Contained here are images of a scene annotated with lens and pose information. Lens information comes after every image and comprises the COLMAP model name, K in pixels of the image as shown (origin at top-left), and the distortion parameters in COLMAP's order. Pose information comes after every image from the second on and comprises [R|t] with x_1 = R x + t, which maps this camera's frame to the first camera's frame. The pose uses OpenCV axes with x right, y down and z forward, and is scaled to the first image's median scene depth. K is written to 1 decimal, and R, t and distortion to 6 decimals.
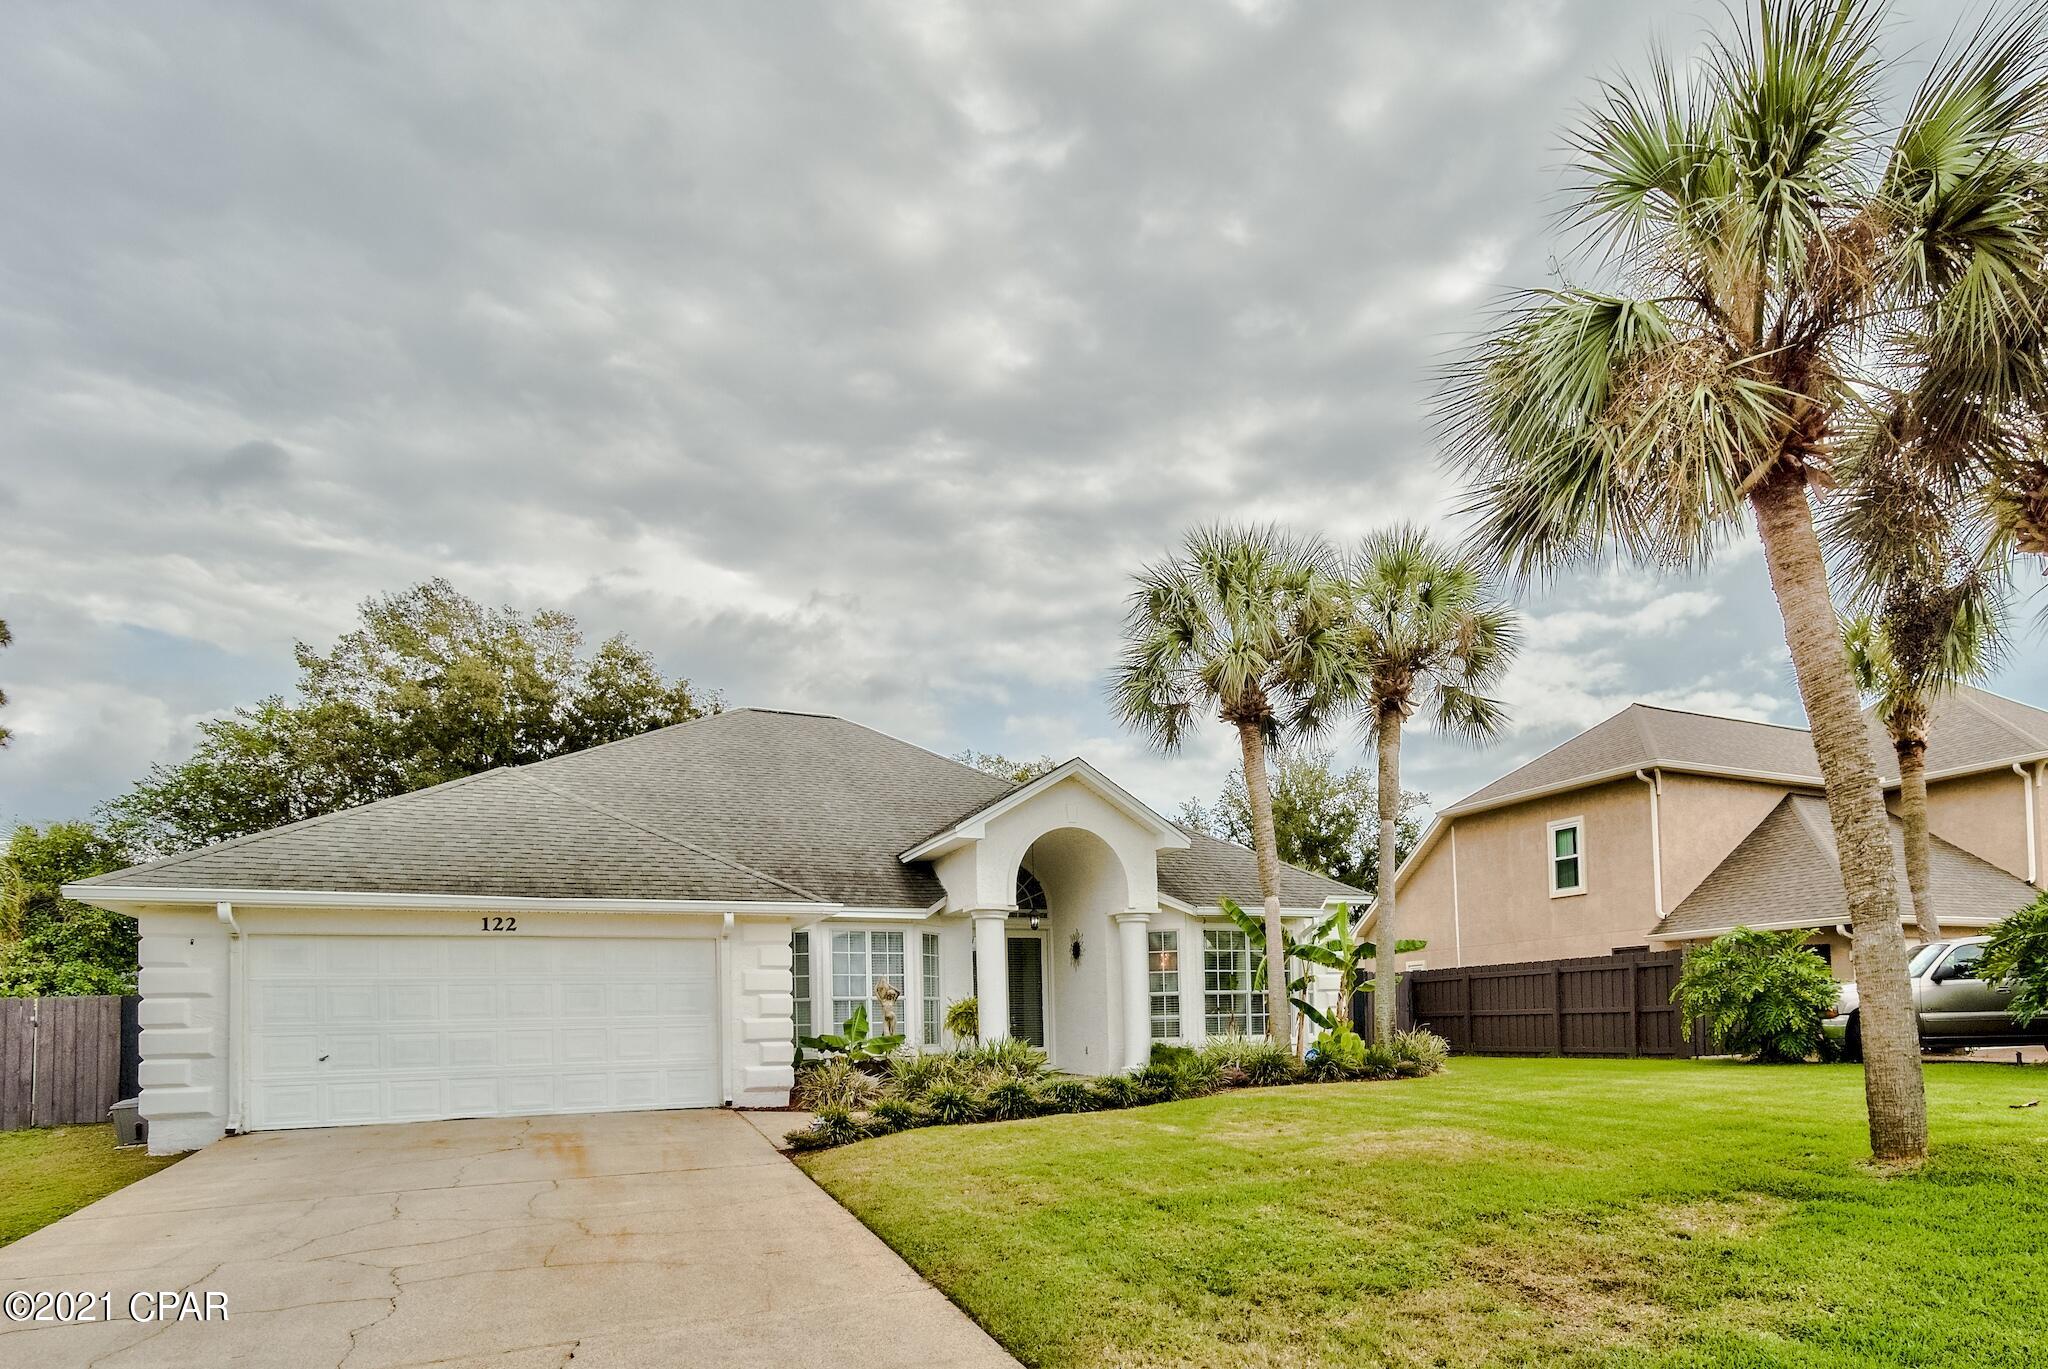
lens RADIAL K [[1063.3, 0, 1028.2], [0, 1063.3, 702.3], [0, 0, 1]] dist [-0.003382, -0.000224]
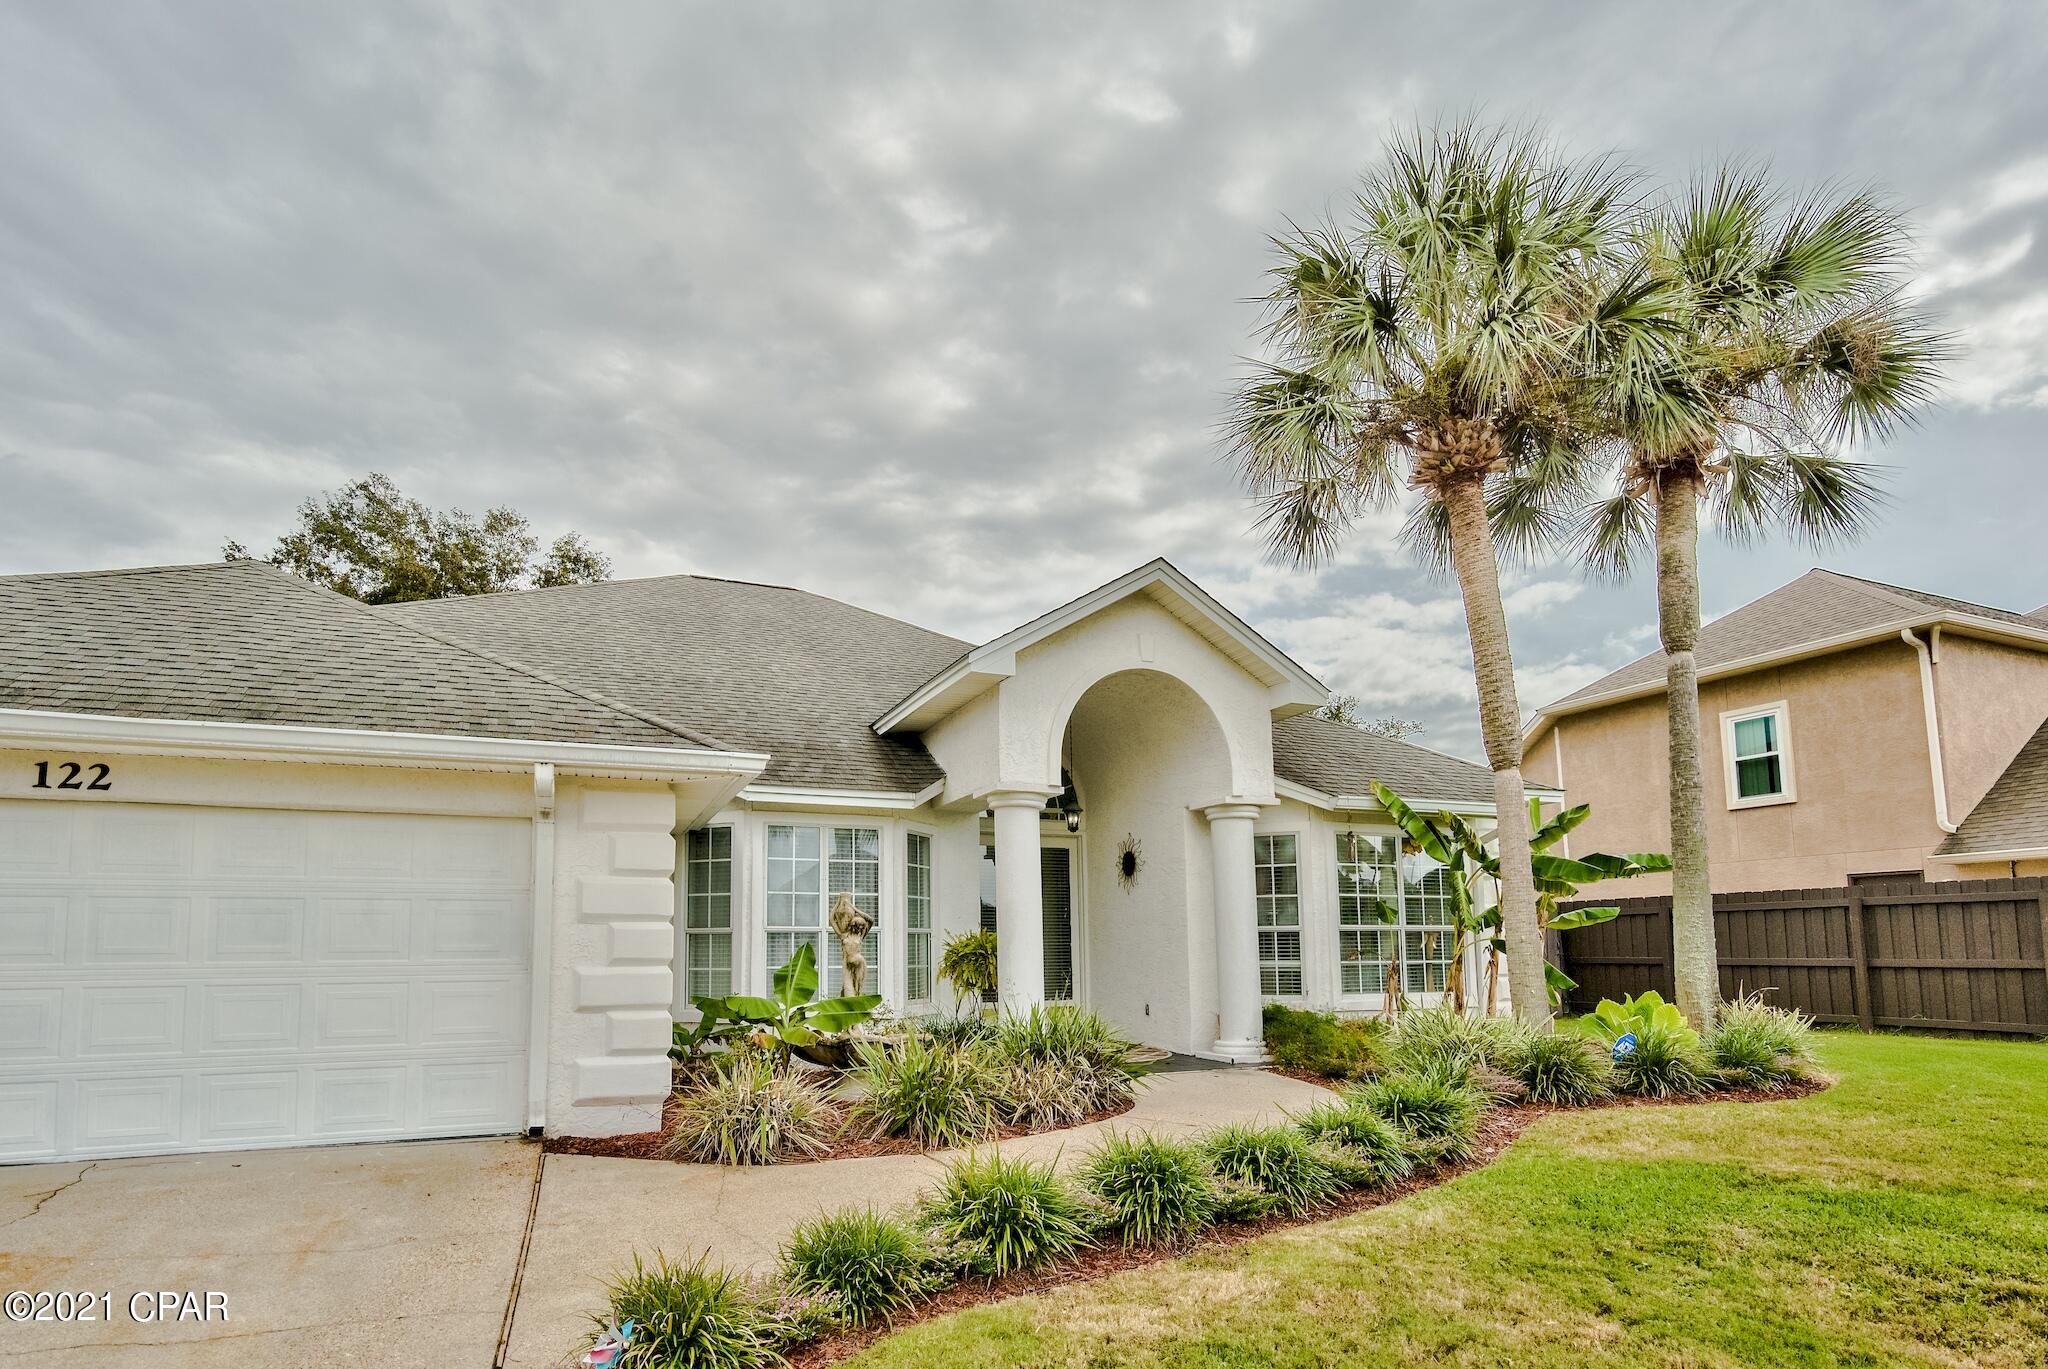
lens RADIAL K [[1015.0, 0, 1024.0], [0, 1015.0, 684.5], [0, 0, 1]] dist [-0.000542, -0.000479]
pose [[0.999355, 0.020572, 0.029421, -0.049497], [-0.021650, 0.999088, 0.036811, 0.104755], [-0.028637, -0.037424, 0.998889, 0.386963]]
